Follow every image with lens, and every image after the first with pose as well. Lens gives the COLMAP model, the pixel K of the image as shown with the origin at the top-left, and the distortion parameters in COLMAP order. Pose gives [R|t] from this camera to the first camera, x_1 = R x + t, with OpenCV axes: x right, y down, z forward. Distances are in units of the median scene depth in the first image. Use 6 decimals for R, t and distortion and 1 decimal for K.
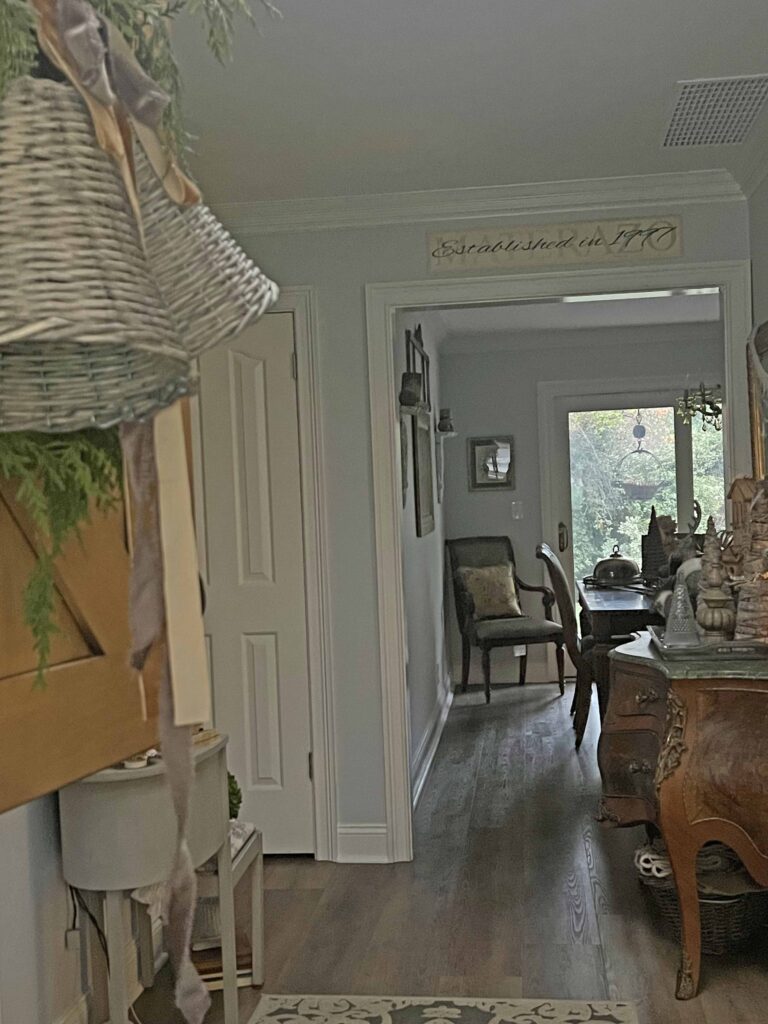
lens RADIAL K [[1199.1, 0, 384.0], [0, 1199.1, 512.0], [0, 0, 1]] dist [0.154635, -0.440102]
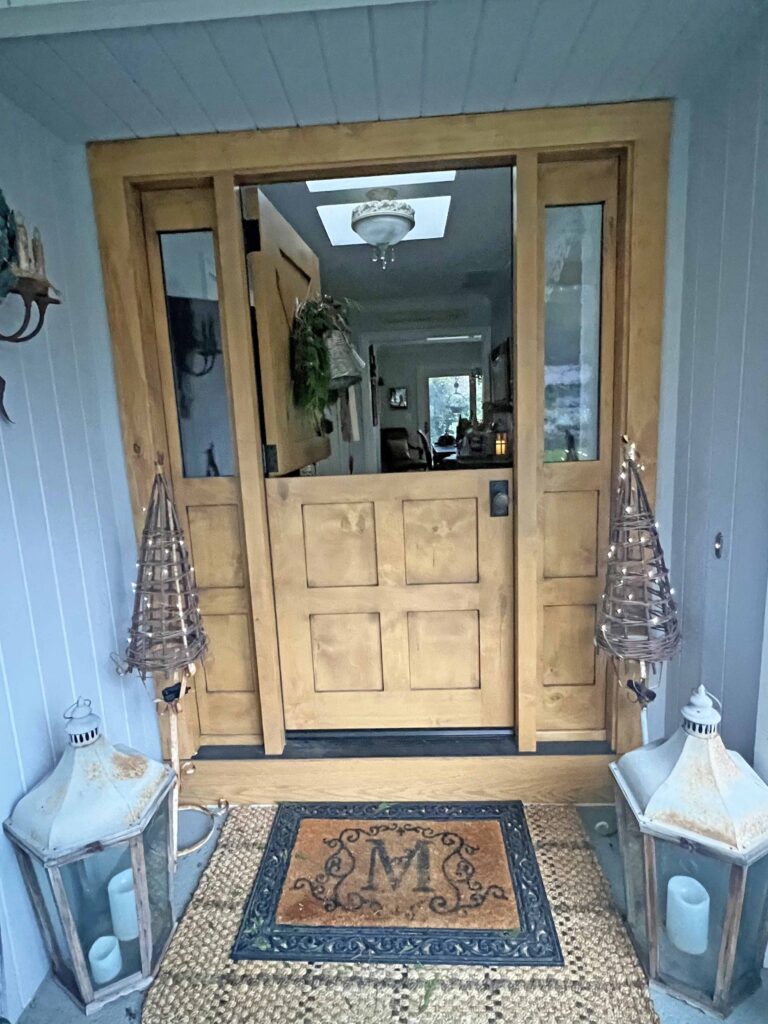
lens RADIAL K [[563.2, 0, 384.0], [0, 563.2, 512.0], [0, 0, 1]] dist [0.001314, 0.000157]
pose [[0.996949, -0.022024, 0.074886, -0.045747], [0.010186, 0.987874, 0.154926, 0.014881], [-0.077390, -0.153690, 0.985084, -0.261078]]
